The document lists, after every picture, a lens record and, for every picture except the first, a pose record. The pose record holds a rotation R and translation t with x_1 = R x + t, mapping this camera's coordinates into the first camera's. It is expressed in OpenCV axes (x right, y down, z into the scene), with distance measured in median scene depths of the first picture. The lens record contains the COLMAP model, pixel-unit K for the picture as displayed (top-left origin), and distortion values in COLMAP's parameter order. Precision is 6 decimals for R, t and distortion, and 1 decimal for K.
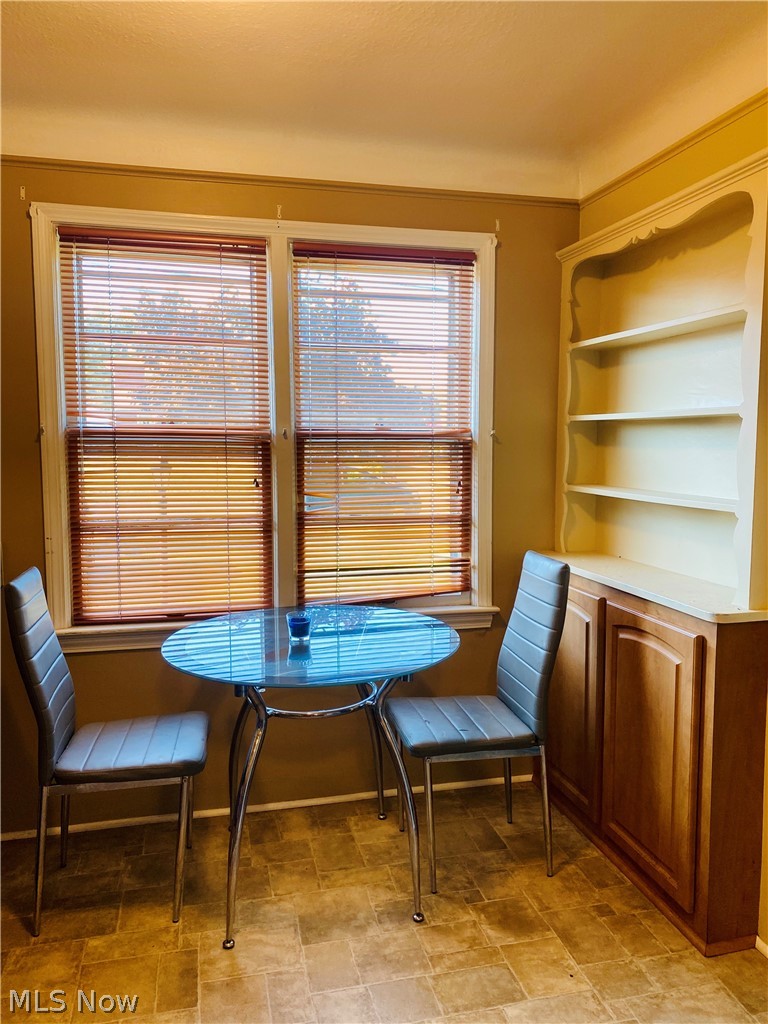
lens RADIAL K [[765.6, 0, 387.7], [0, 765.6, 509.5], [0, 0, 1]] dist [-0.004209, -0.018082]
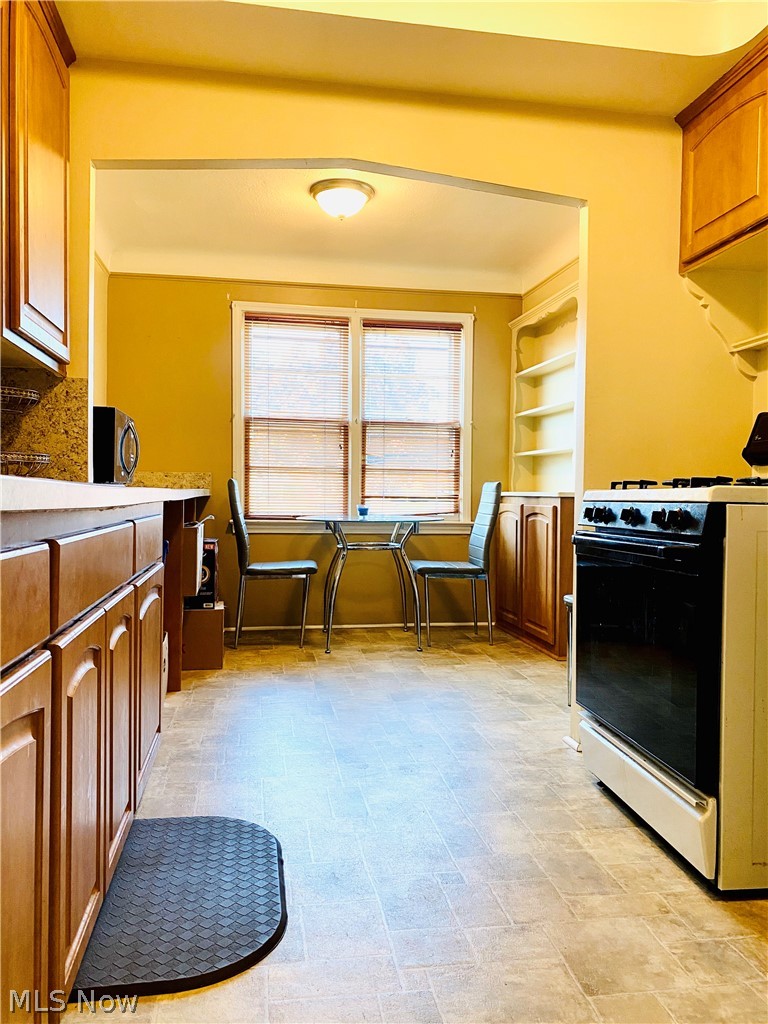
lens RADIAL K [[765.6, 0, 382.9], [0, 765.6, 512.4], [0, 0, 1]] dist [-0.004209, -0.018082]
pose [[0.996917, 0.012015, -0.077540, 0.074136], [-0.017316, 0.997531, -0.068062, 0.240496], [0.076531, 0.069195, 0.994663, -0.800765]]
